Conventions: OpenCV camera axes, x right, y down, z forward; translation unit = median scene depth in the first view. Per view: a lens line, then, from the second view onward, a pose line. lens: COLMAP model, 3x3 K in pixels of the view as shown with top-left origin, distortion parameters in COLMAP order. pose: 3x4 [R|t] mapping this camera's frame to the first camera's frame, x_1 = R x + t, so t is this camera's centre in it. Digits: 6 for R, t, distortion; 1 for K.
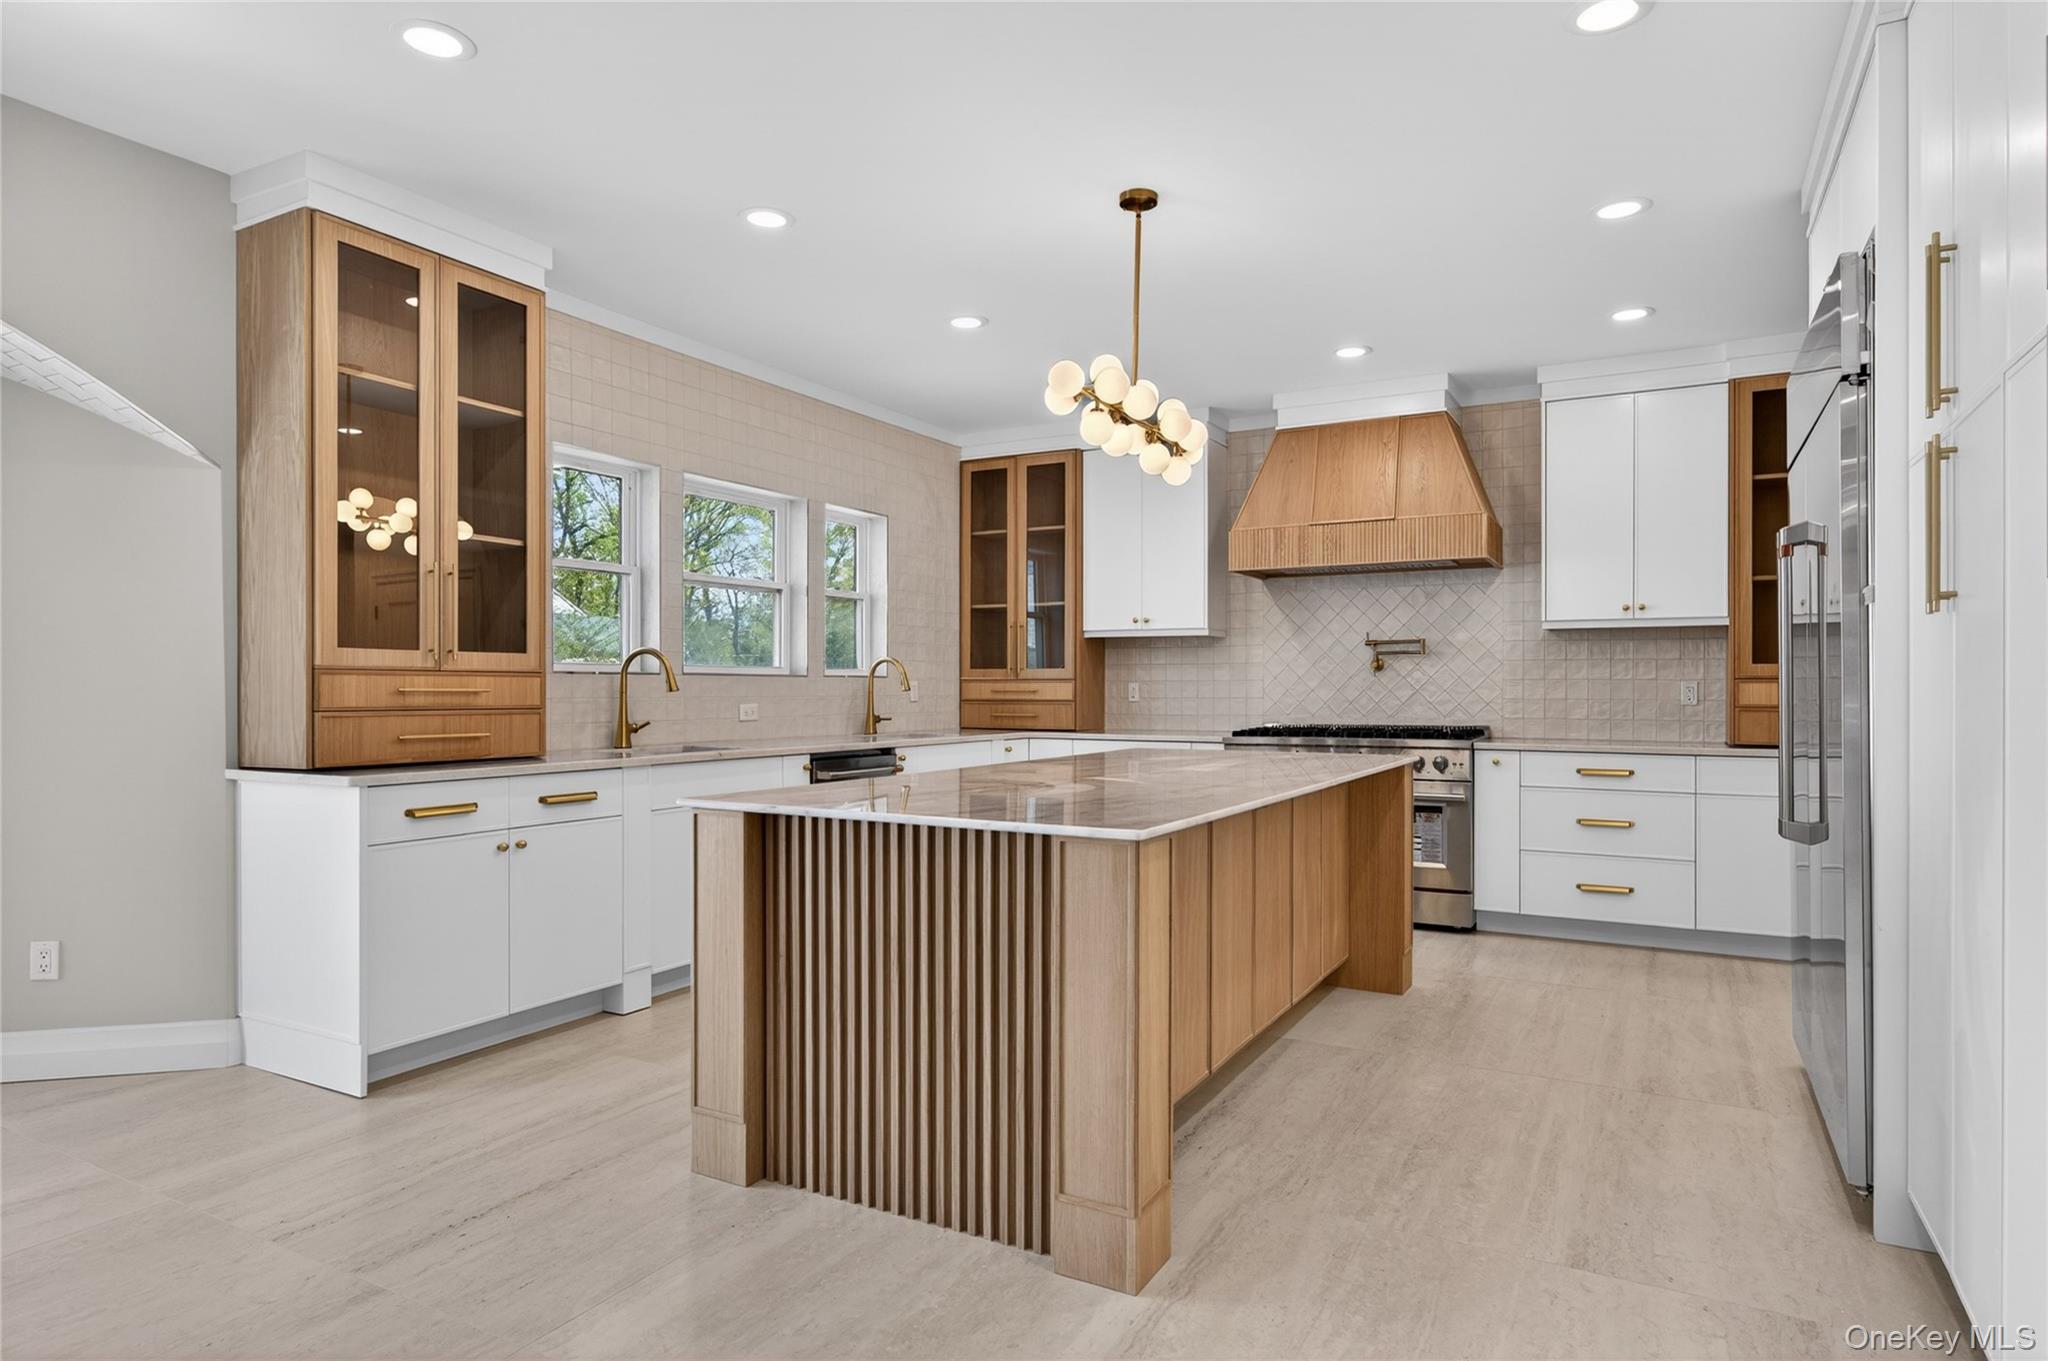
lens RADIAL K [[1168.9, 0, 1029.1], [0, 1168.9, 686.1], [0, 0, 1]] dist [-0.001365, 0.004407]
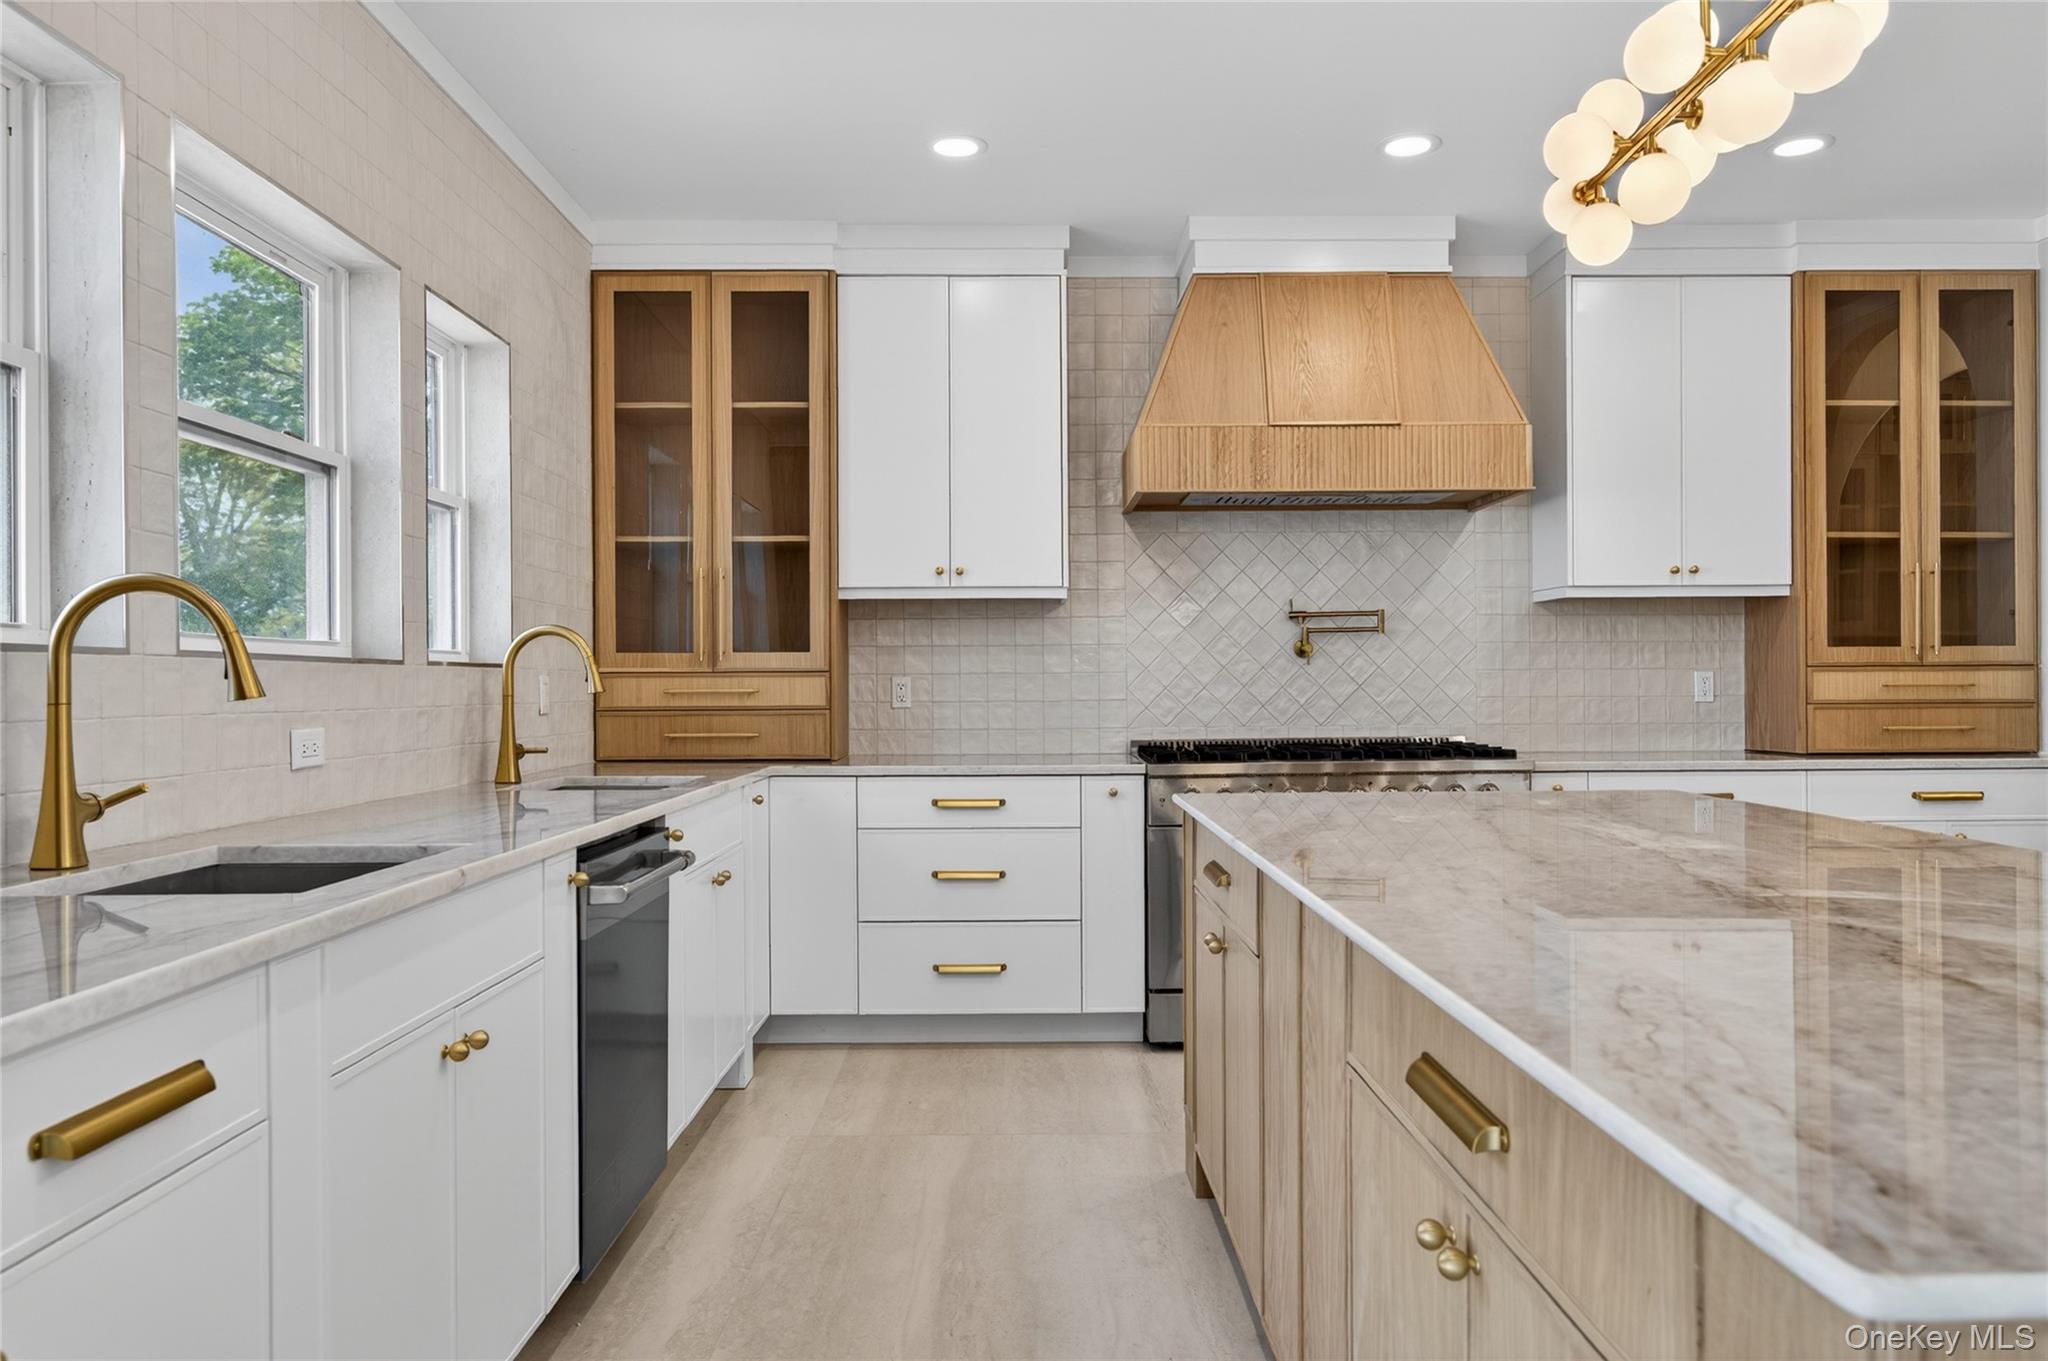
lens RADIAL K [[1390.4, 0, 1040.8], [0, 1390.4, 677.4], [0, 0, 1]] dist [-0.002004, 0.005238]
pose [[0.866543, -0.003285, 0.499091, -0.233842], [0.006705, 0.999965, -0.005059, 0.001538], [-0.499057, 0.007730, 0.866535, 0.394610]]
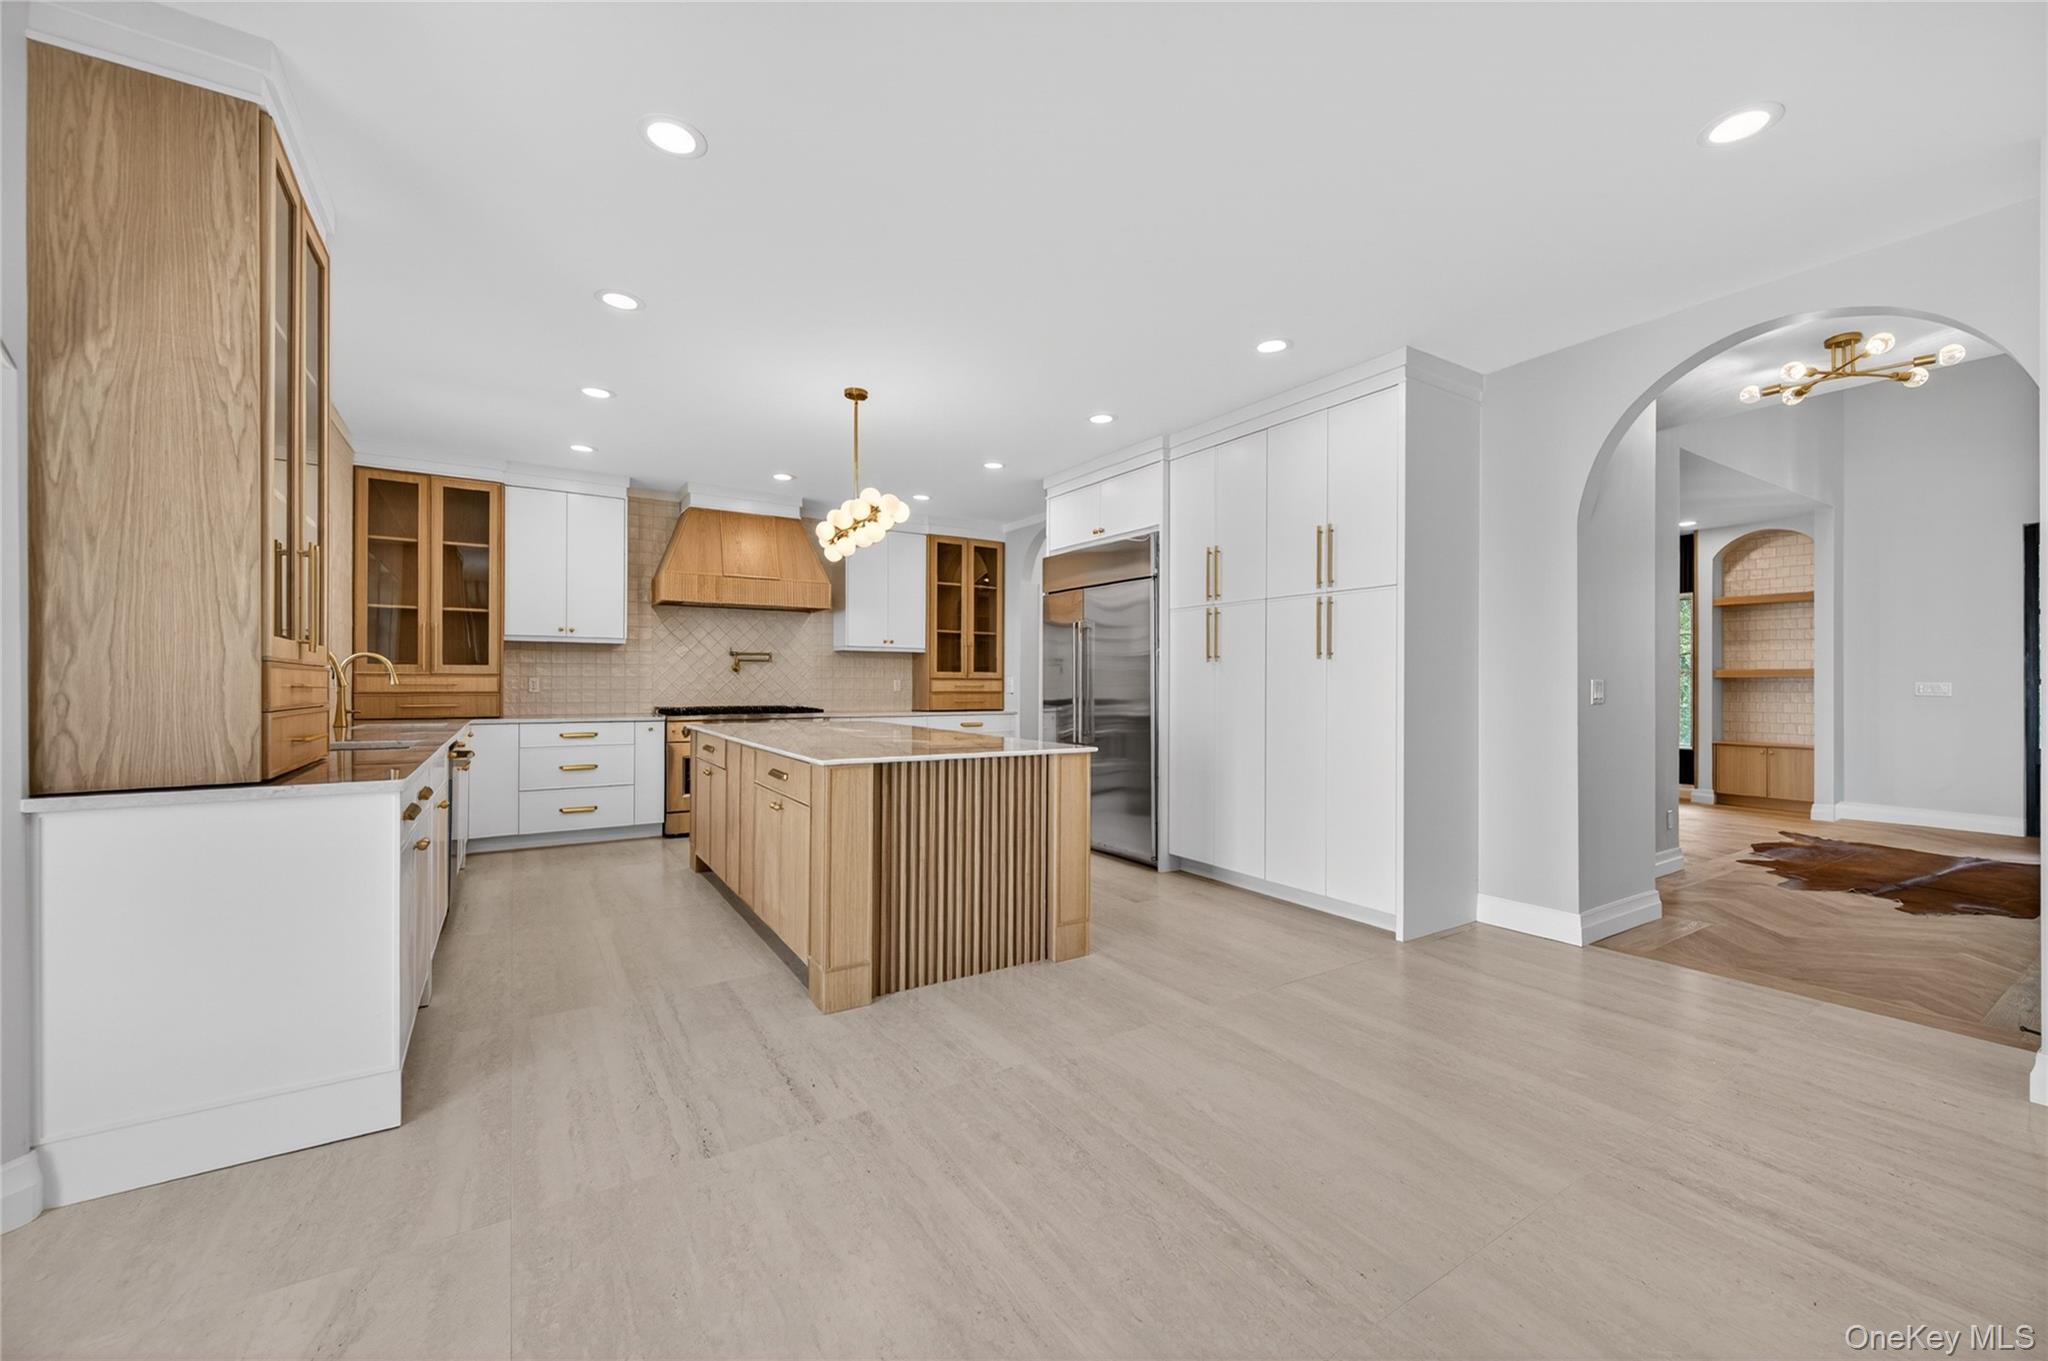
lens RADIAL K [[803.8, 0, 1043.6], [0, 803.8, 684.6], [0, 0, 1]] dist [0.000053, 0.000154]
pose [[0.468315, -0.000554, 0.883561, -0.474487], [-0.005669, 0.999977, 0.003631, -0.001739], [-0.883543, -0.006709, 0.468302, 0.130542]]
